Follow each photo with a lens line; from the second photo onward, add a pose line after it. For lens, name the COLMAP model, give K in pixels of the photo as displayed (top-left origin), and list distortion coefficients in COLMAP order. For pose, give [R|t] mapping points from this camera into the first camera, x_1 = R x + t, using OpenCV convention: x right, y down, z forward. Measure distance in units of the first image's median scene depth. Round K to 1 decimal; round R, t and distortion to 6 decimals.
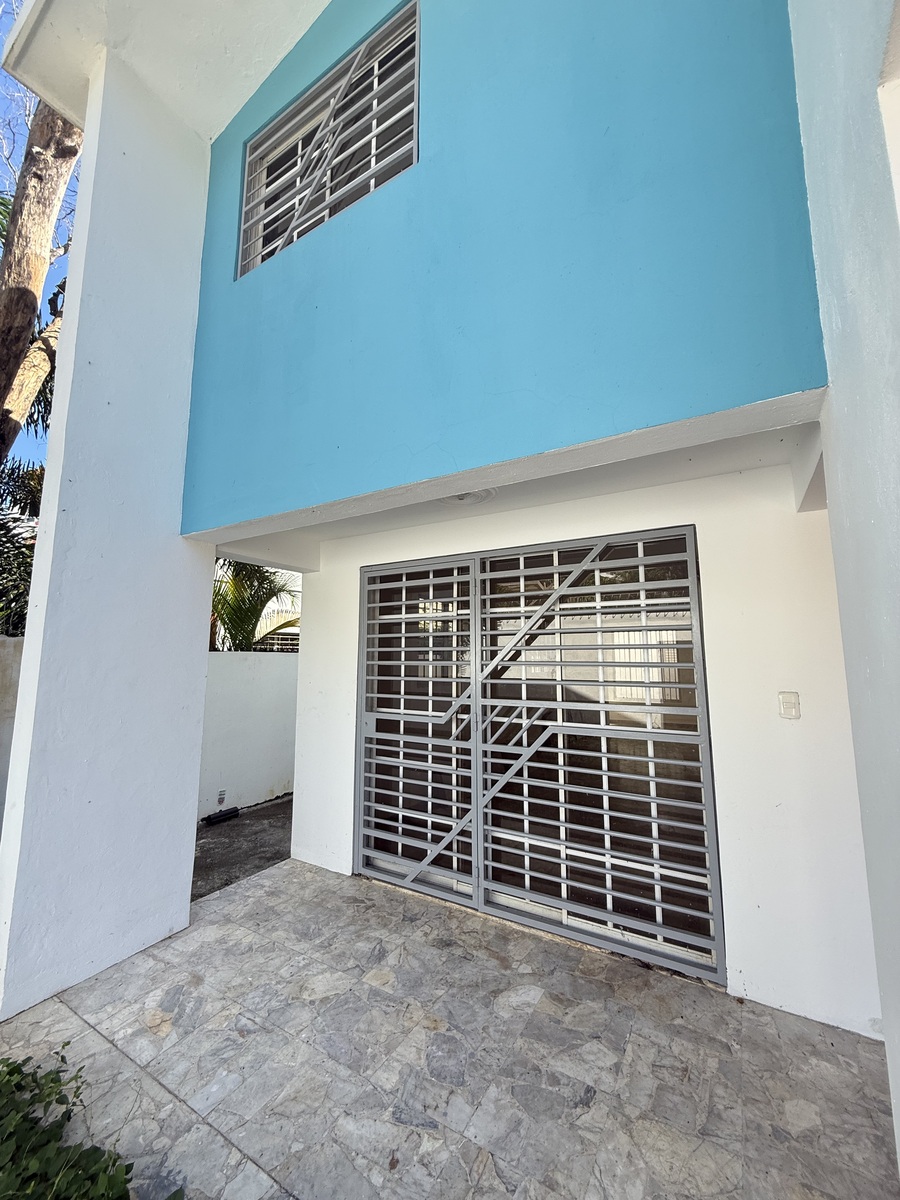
lens RADIAL K [[480.1, 0, 447.4], [0, 480.1, 594.6], [0, 0, 1]] dist [-0.001668, 0.001287]
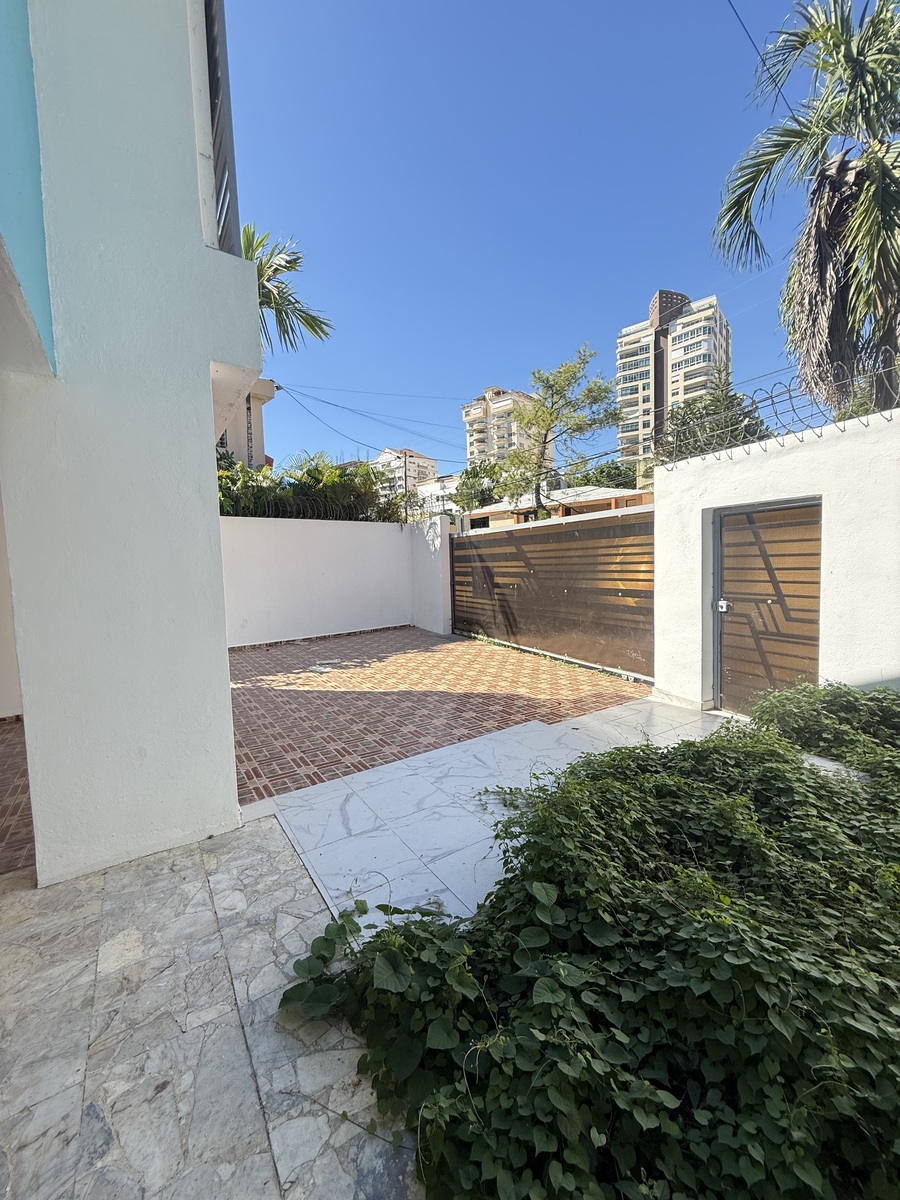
lens RADIAL K [[480.1, 0, 448.0], [0, 480.1, 597.1], [0, 0, 1]] dist [-0.001668, 0.001287]
pose [[-0.902723, -0.008138, 0.430146, -0.531394], [-0.031079, 0.998442, -0.046335, 0.163882], [-0.429099, -0.055196, -0.901570, 0.891895]]
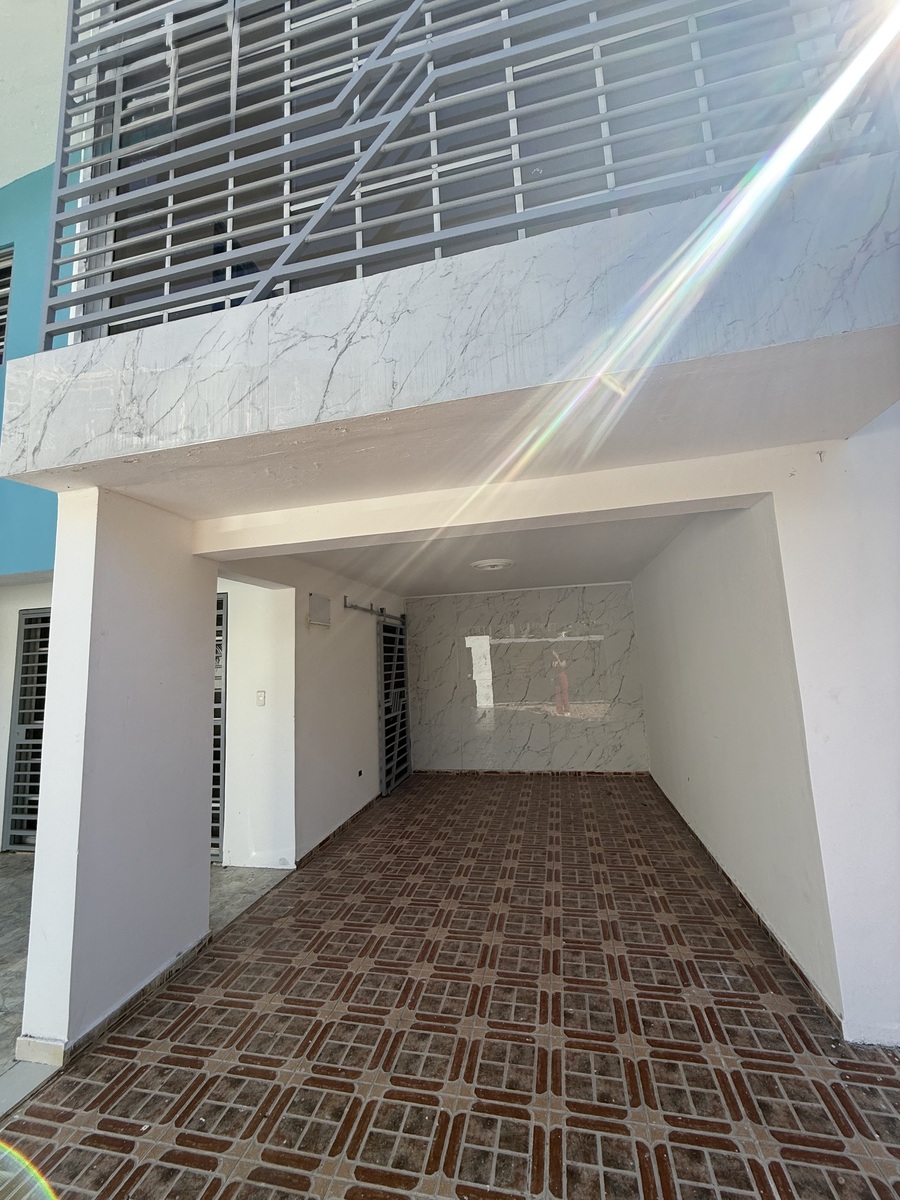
lens RADIAL K [[480.1, 0, 448.2], [0, 480.1, 595.6], [0, 0, 1]] dist [-0.001668, 0.001287]
pose [[0.948827, -0.004440, 0.315766, 0.647086], [0.006324, 0.999968, -0.004941, -0.110452], [-0.315734, 0.006685, 0.948824, -0.733779]]
